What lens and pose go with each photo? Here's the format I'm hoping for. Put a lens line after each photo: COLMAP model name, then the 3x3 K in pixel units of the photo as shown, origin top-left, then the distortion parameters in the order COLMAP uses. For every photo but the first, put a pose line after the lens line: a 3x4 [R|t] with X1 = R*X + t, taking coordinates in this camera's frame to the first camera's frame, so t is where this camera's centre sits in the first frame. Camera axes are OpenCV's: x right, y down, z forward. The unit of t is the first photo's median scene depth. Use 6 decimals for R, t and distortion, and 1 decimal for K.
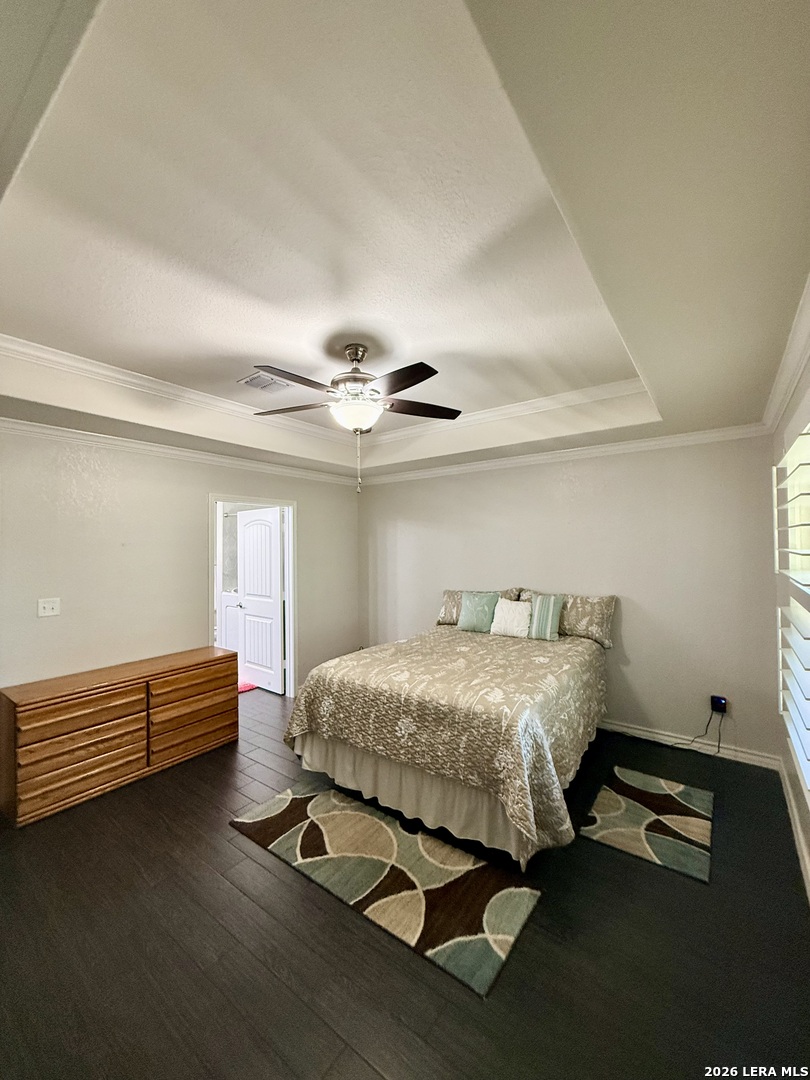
lens RADIAL K [[428.7, 0, 404.9], [0, 428.7, 540.1], [0, 0, 1]] dist [-0.001113, -0.000008]
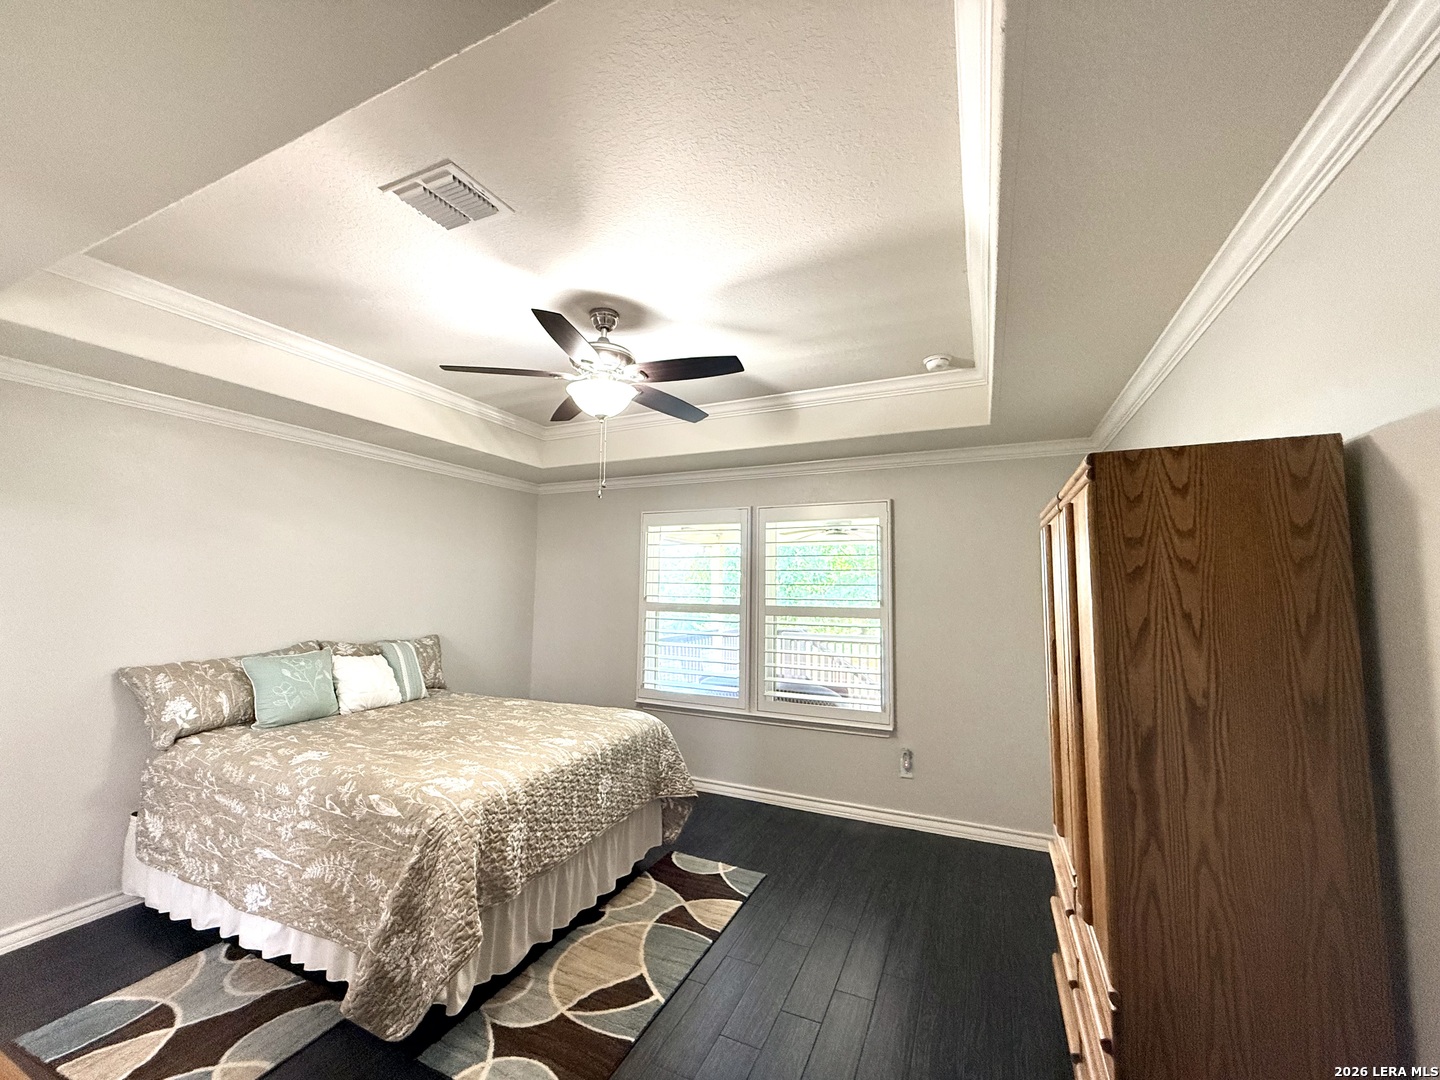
lens RADIAL K [[571.6, 0, 726.4], [0, 571.6, 537.6], [0, 0, 1]] dist [-0.001113, -0.000008]
pose [[-0.221935, 0.099781, 0.969943, -1.164010], [-0.024842, 0.993849, -0.107924, 0.064725], [-0.974745, -0.048047, -0.218091, 1.019044]]
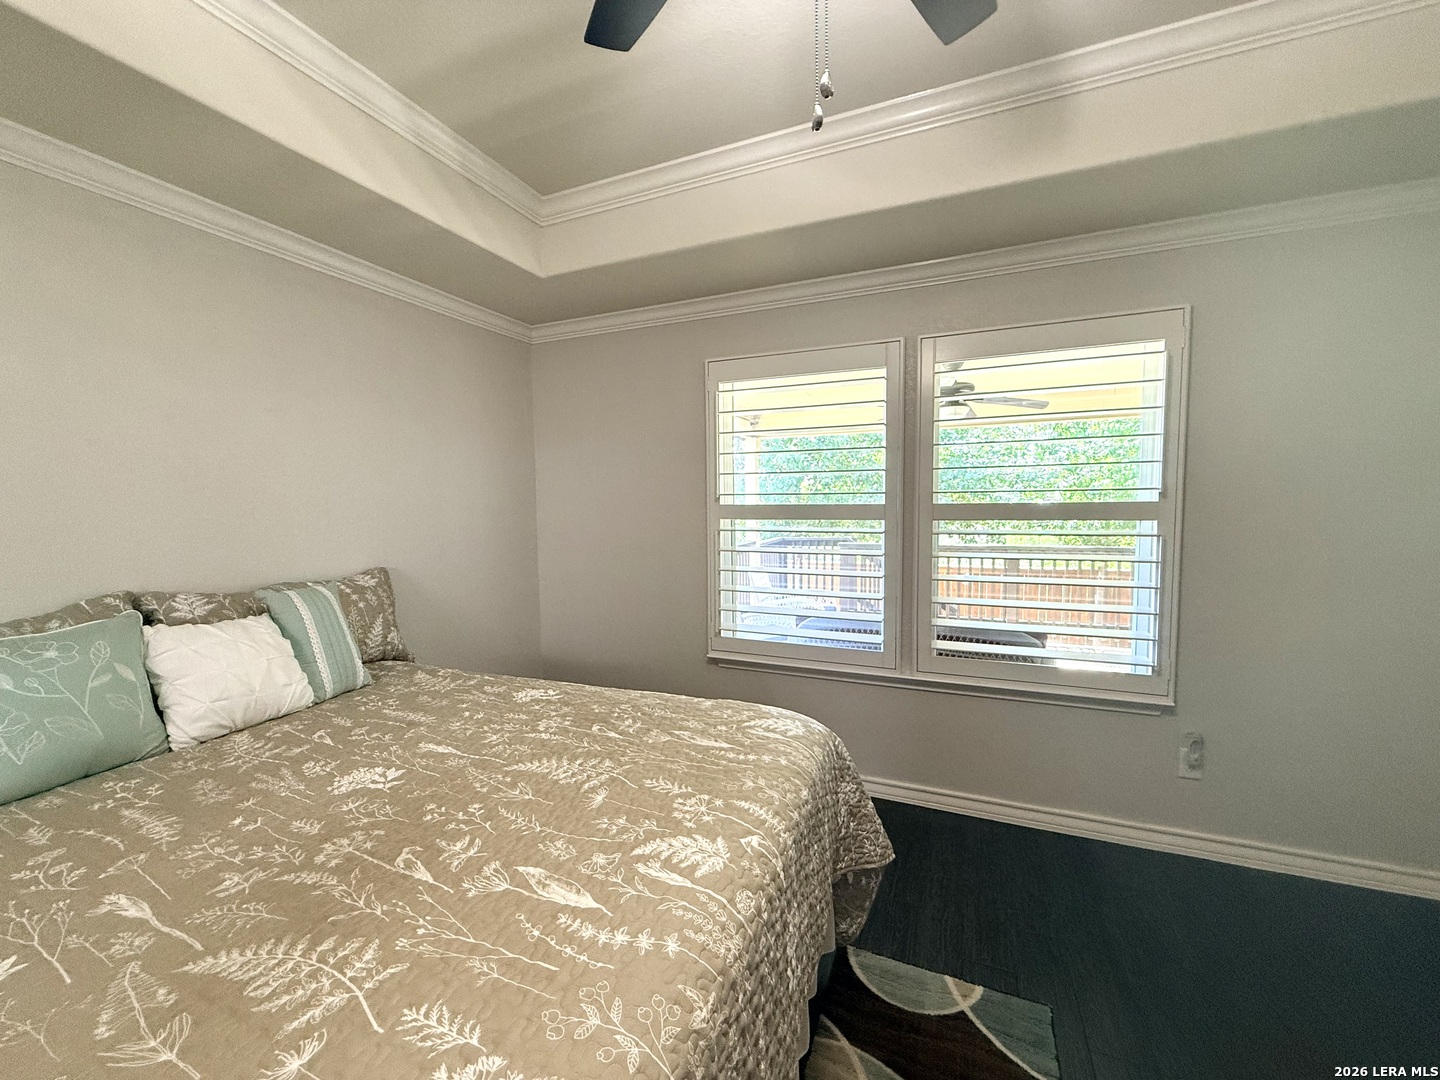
lens RADIAL K [[571.6, 0, 719.2], [0, 571.6, 538.5], [0, 0, 1]] dist [-0.001113, -0.000008]
pose [[-0.244347, -0.048167, 0.968491, -0.404814], [0.002232, 0.998735, 0.050235, 0.089881], [-0.969685, 0.014436, -0.243930, 1.146865]]
